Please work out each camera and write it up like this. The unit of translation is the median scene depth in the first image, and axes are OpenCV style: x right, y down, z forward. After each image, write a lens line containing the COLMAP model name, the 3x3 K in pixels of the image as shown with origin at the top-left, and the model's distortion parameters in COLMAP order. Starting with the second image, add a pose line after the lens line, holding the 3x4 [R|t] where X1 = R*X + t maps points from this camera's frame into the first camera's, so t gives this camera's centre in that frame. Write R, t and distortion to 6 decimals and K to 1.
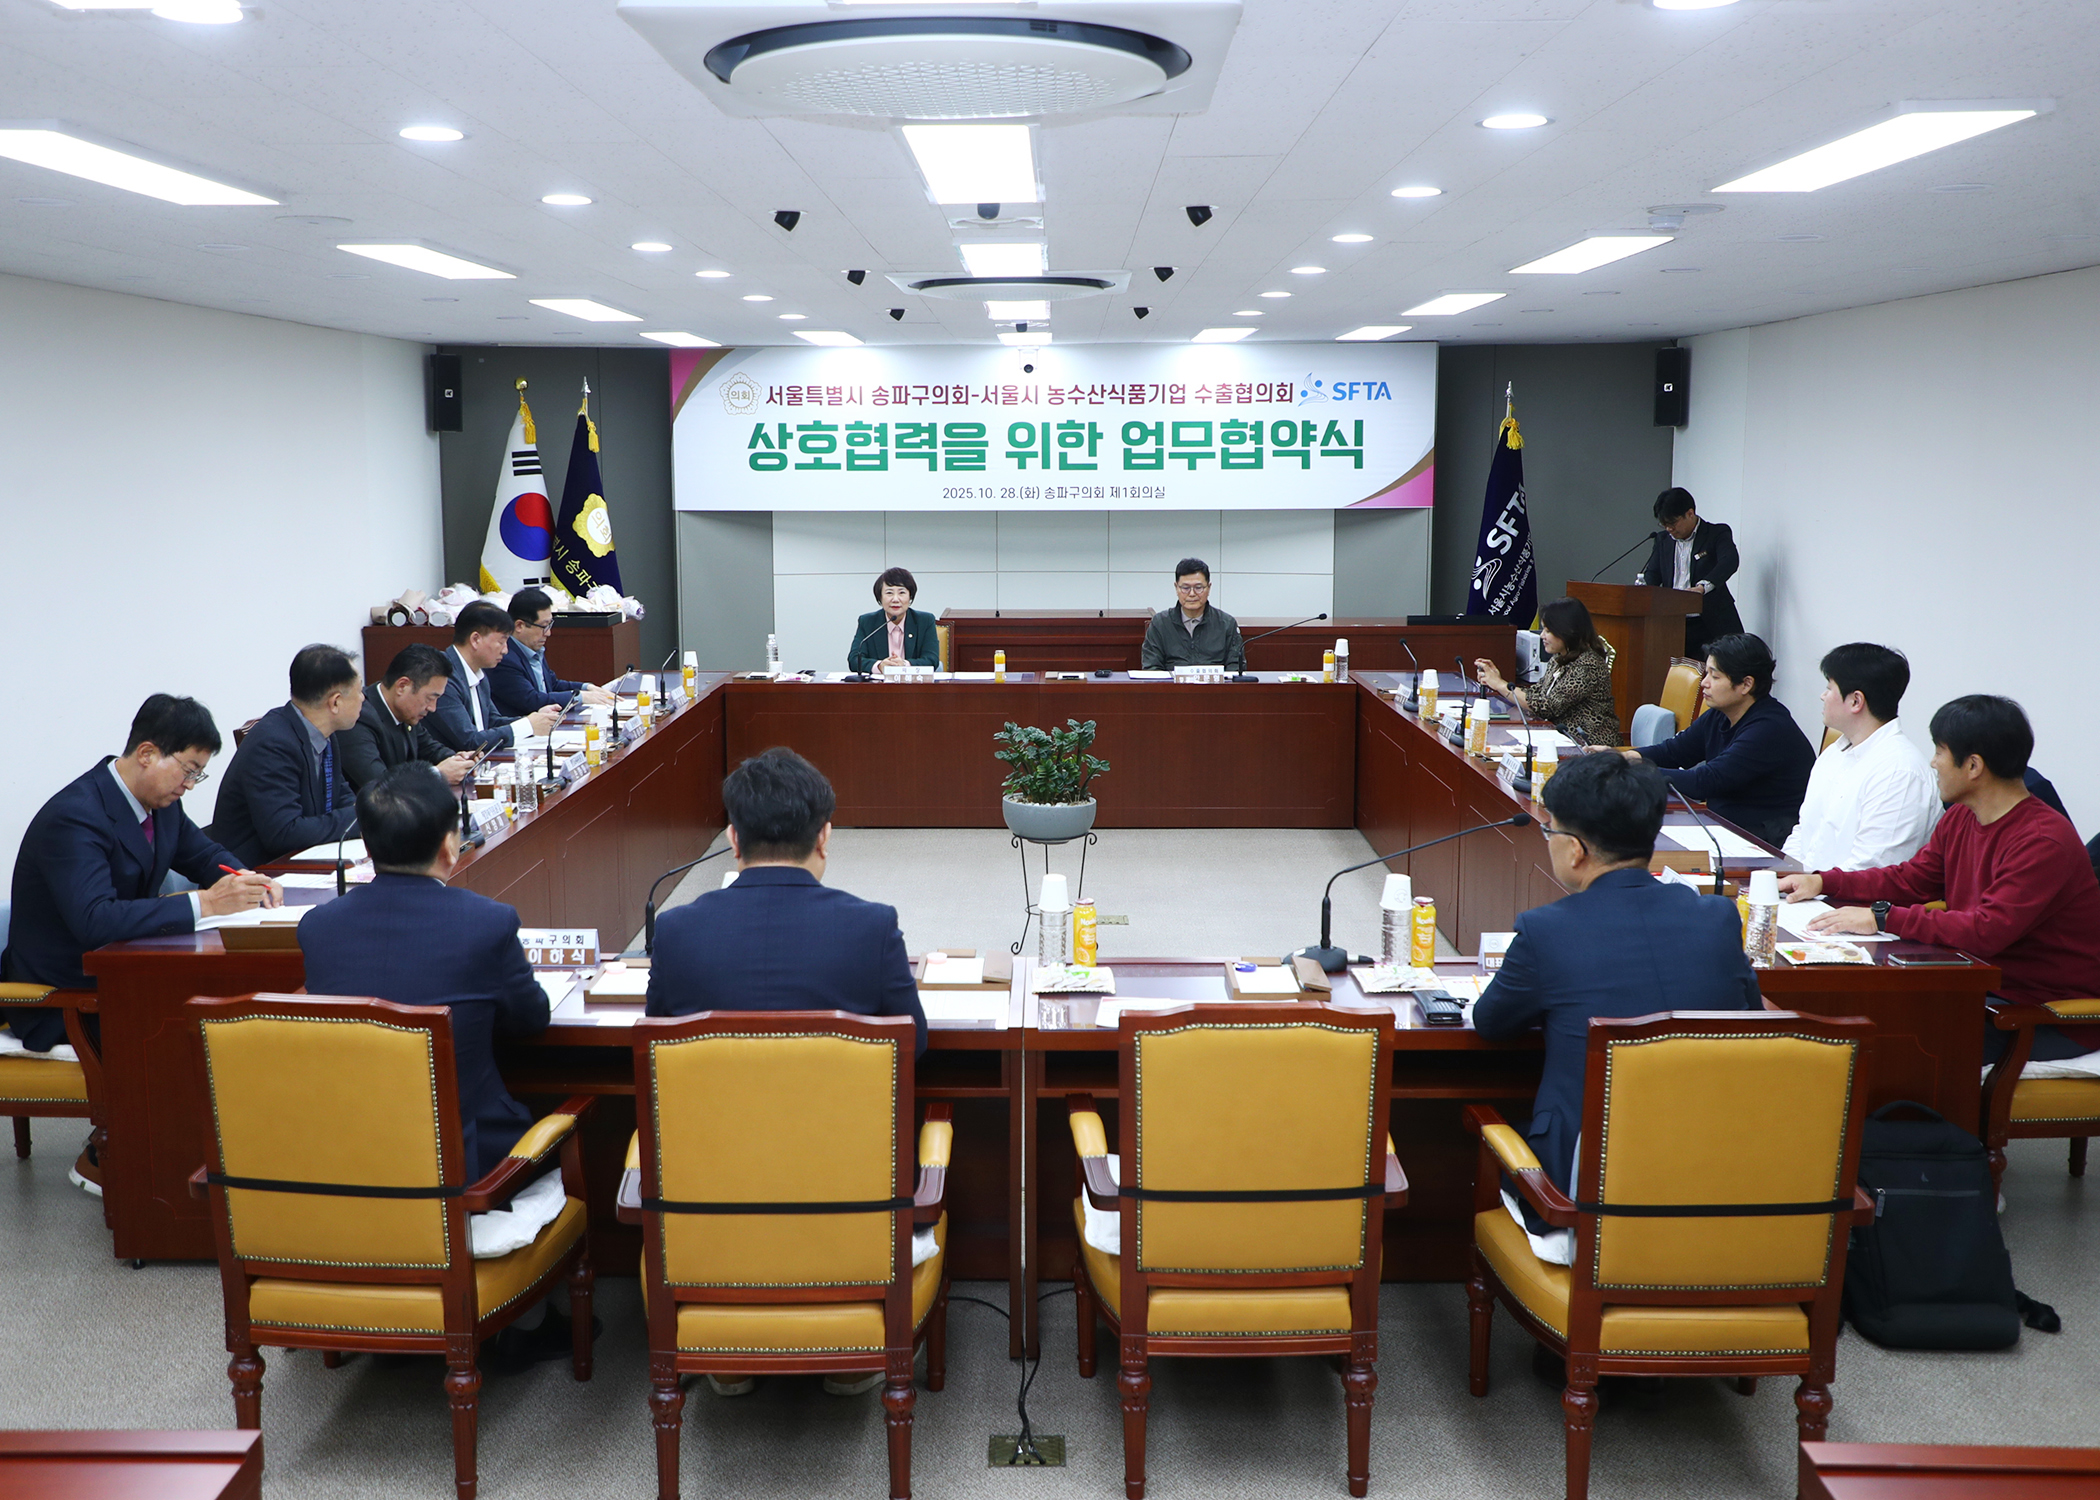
lens RADIAL K [[1952.6, 0, 1041.9], [0, 1952.6, 747.6], [0, 0, 1]] dist [0.014231, 0.000000]
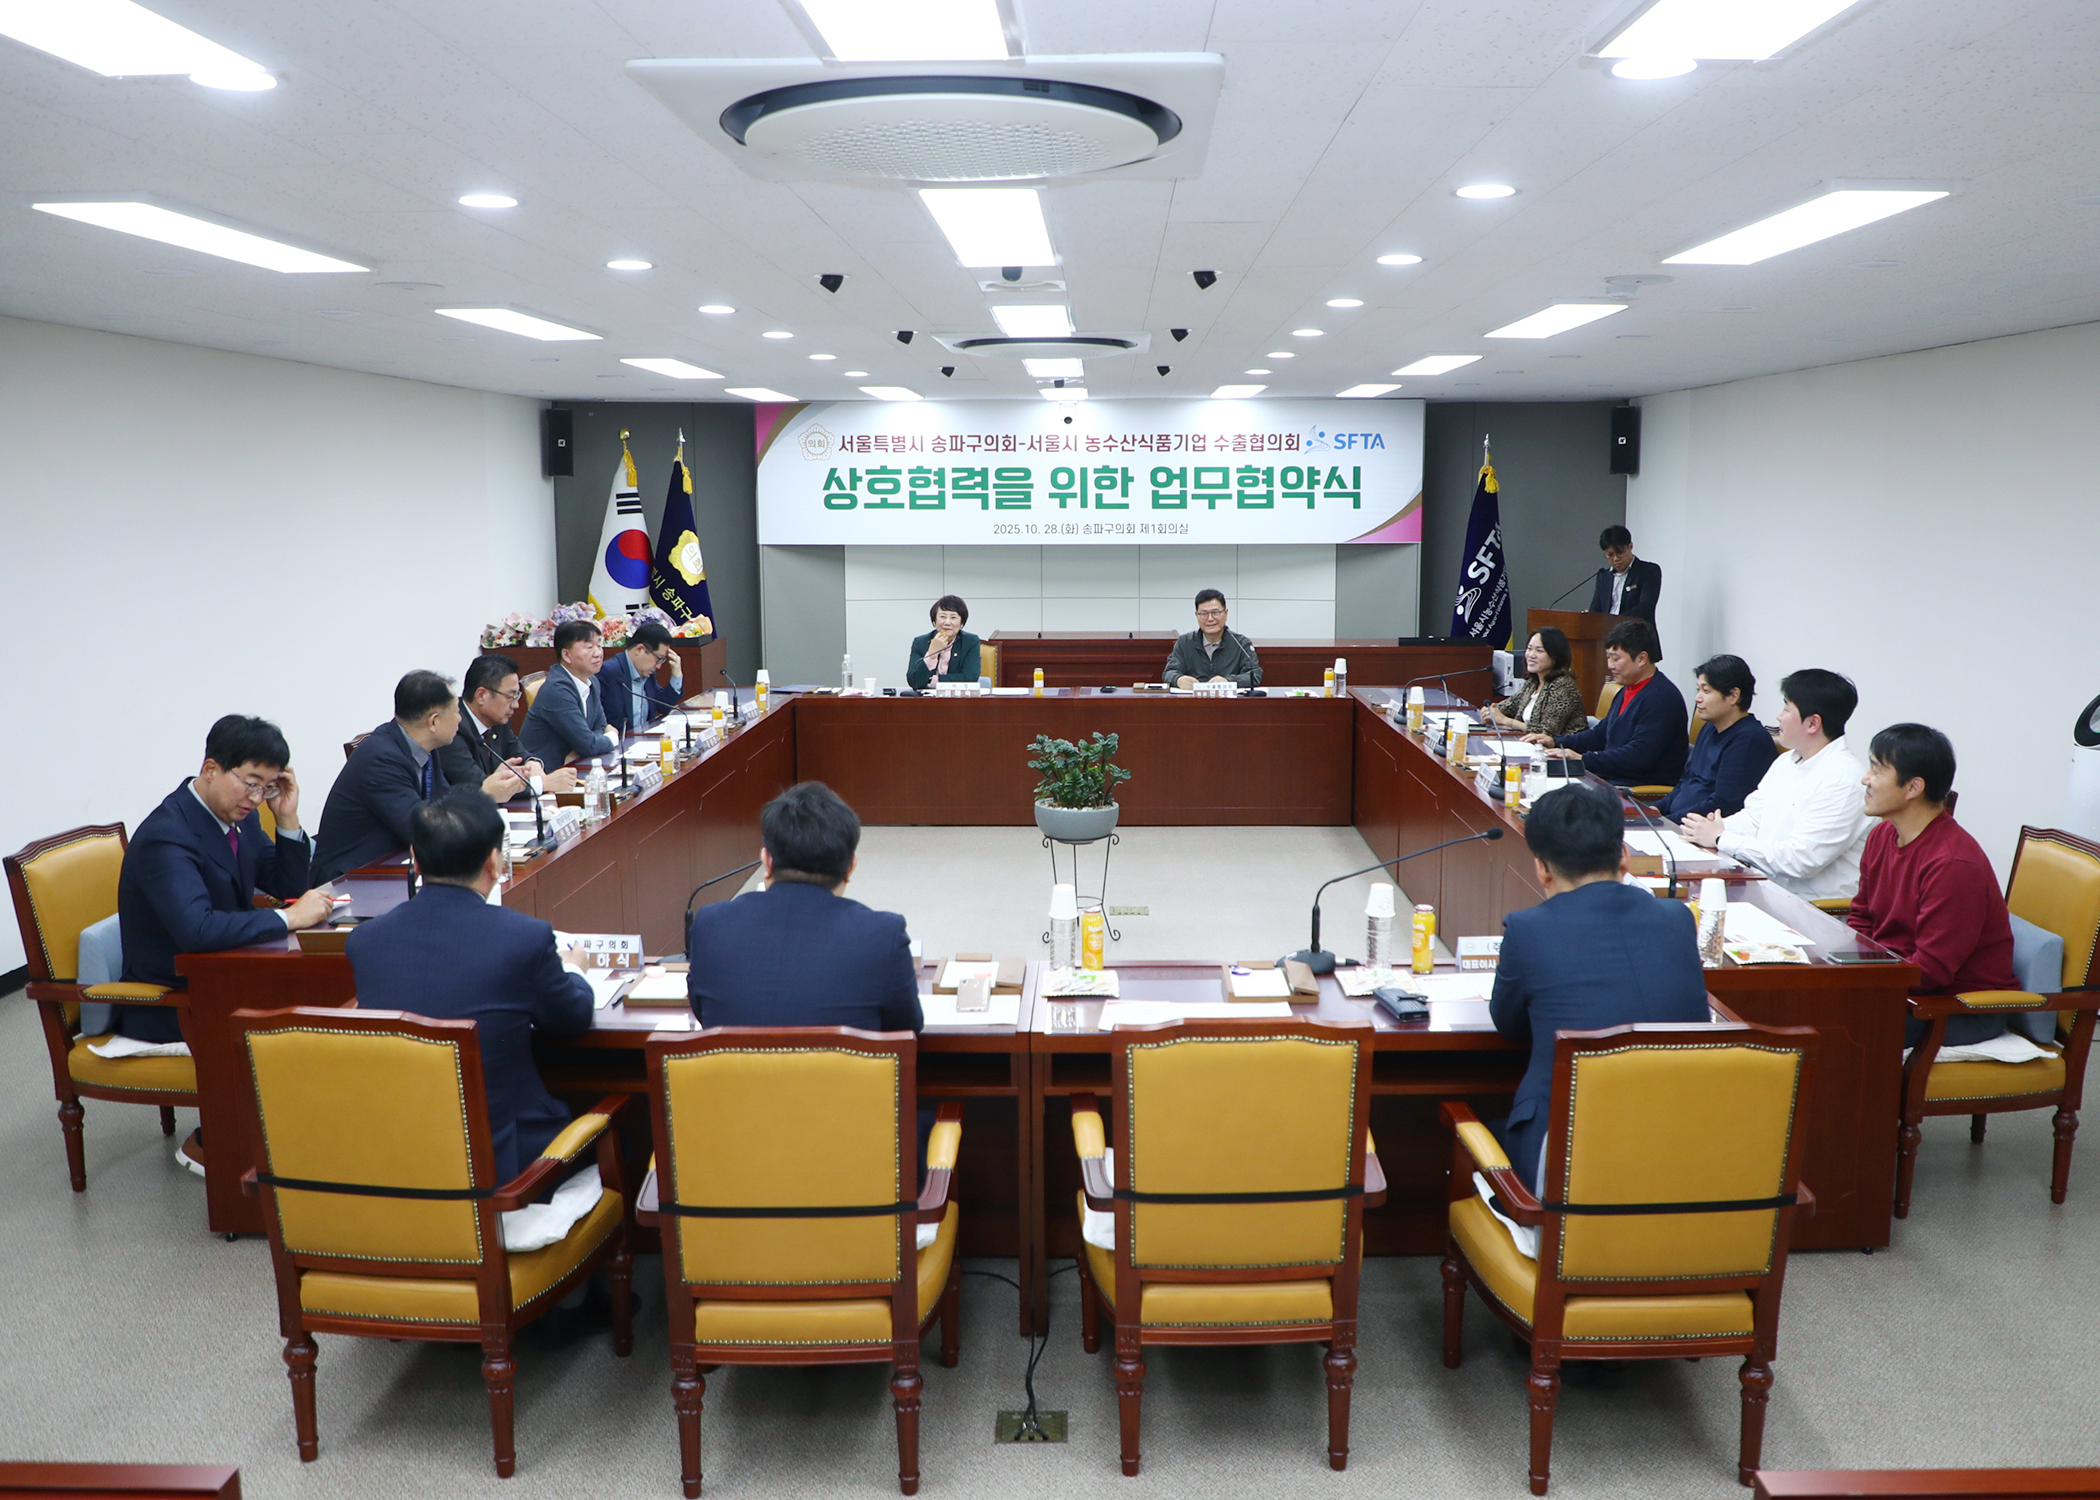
lens RADIAL K [[1665.3, 0, 1126.5], [0, 1665.3, 749.8], [0, 0, 1]] dist [-0.067854, 0.034063]
pose [[0.999810, -0.000465, 0.019466, 0.009581], [0.000414, 0.999997, 0.002589, -0.004830], [-0.019467, -0.002580, 0.999807, 0.034627]]
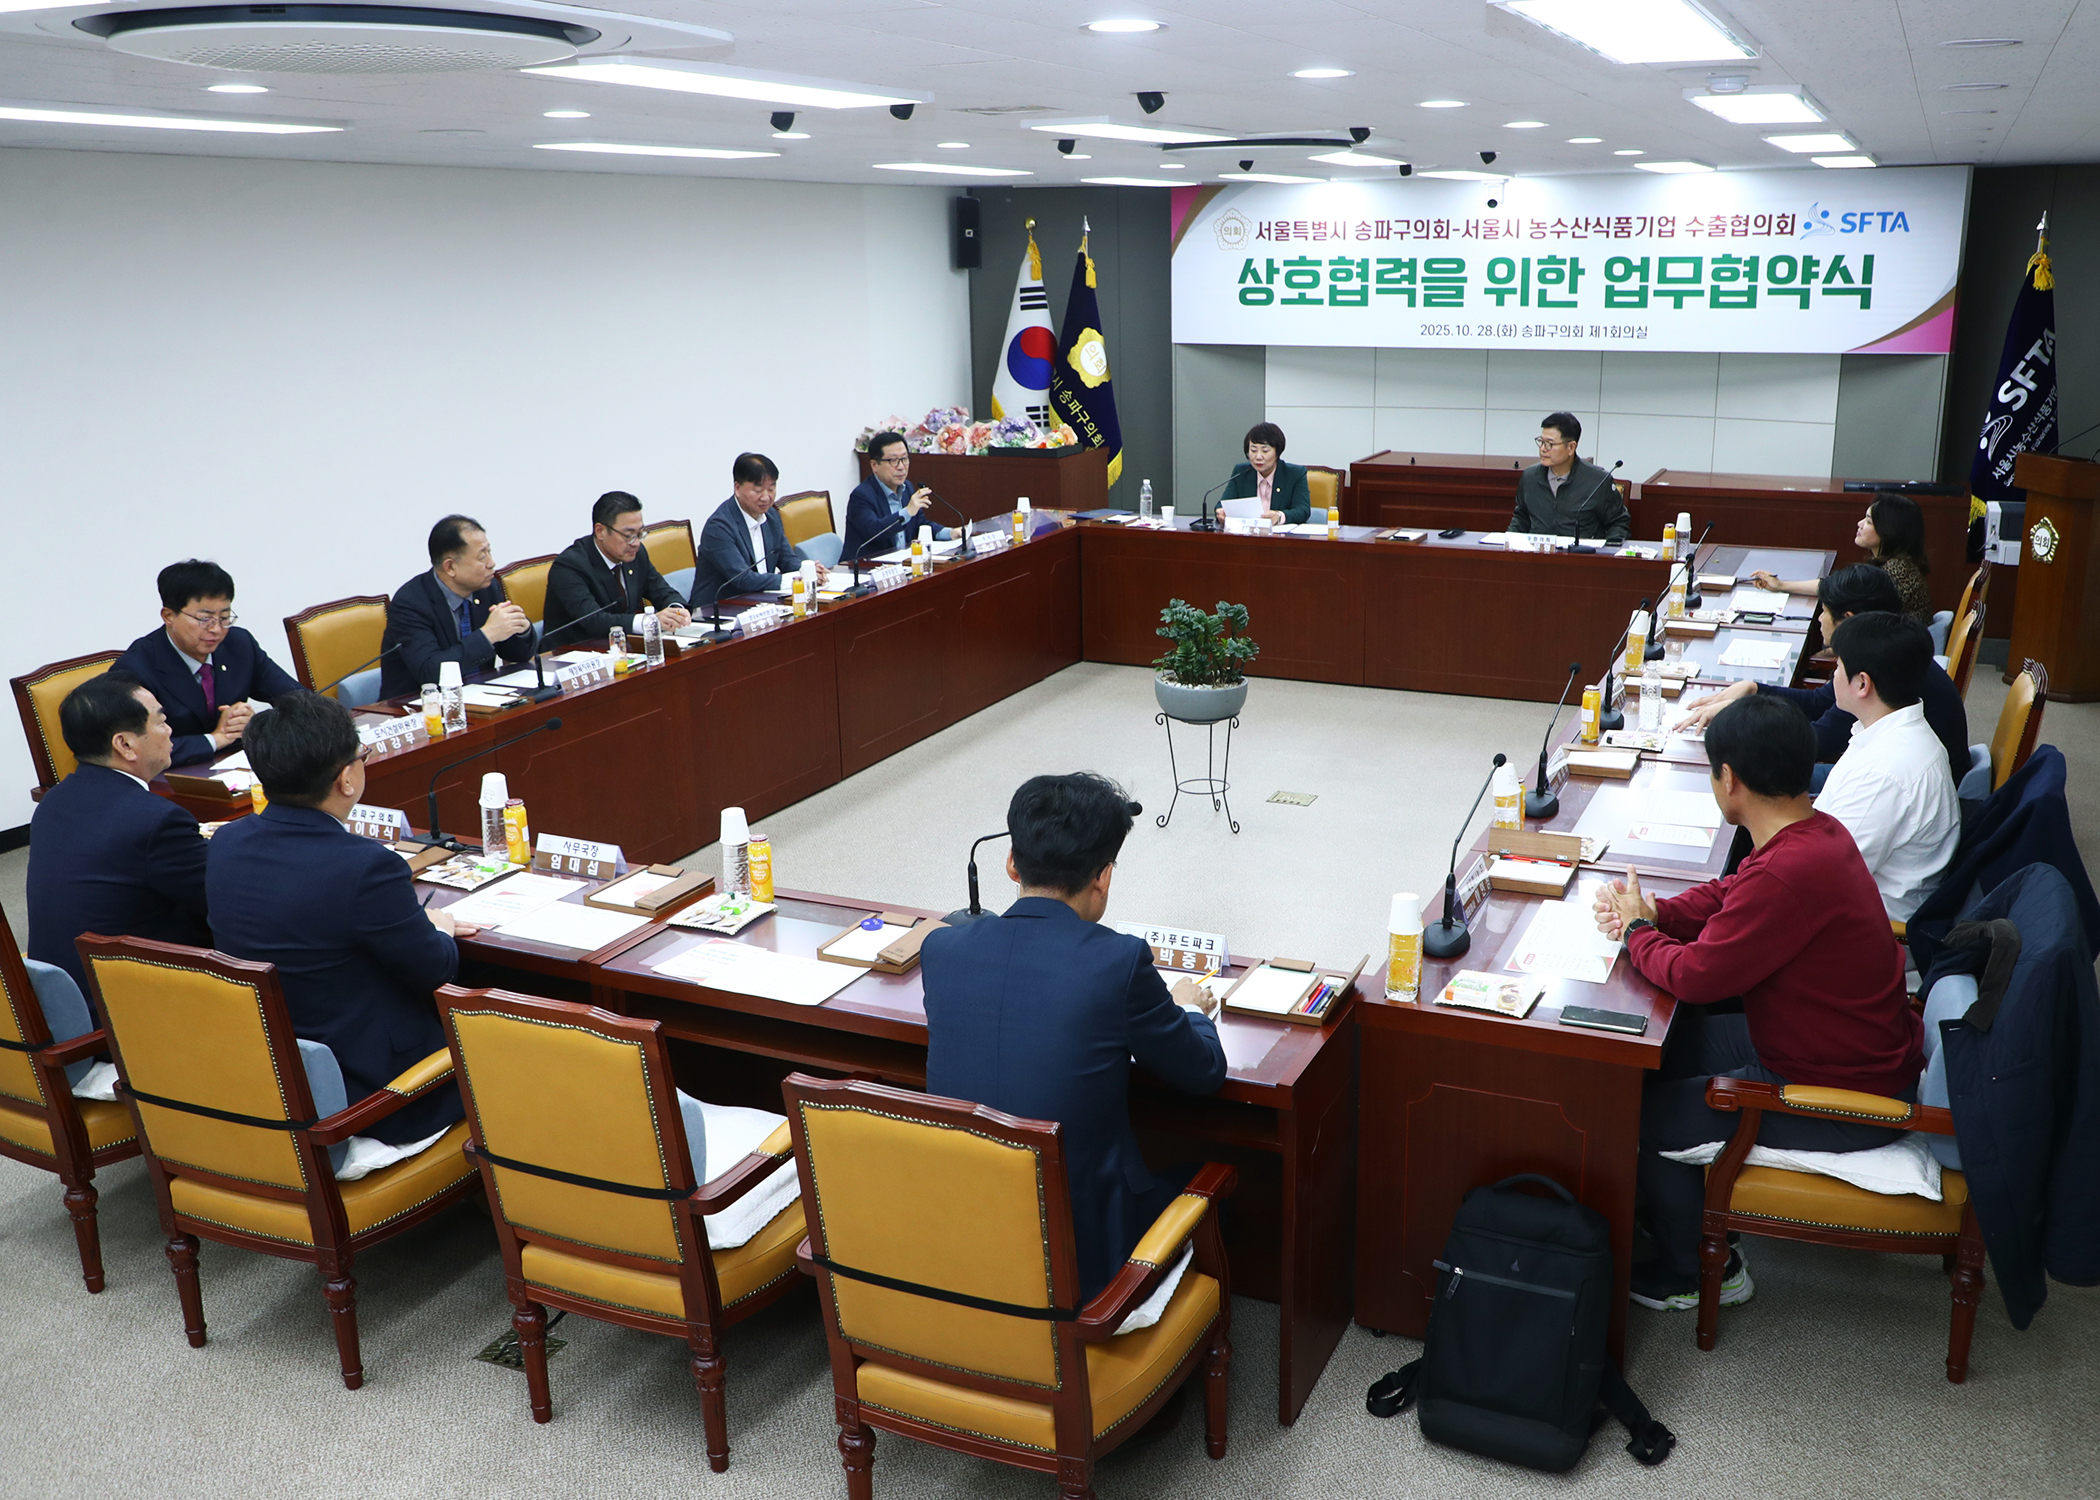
lens RADIAL K [[1839.9, 0, 1168.3], [0, 1839.9, 721.6], [0, 0, 1]] dist [-0.013385, 0.017322]
pose [[0.926503, 0.090418, -0.365262, 0.231612], [-0.051028, 0.991925, 0.116110, -0.042158], [0.372811, -0.088937, 0.923635, 0.085845]]
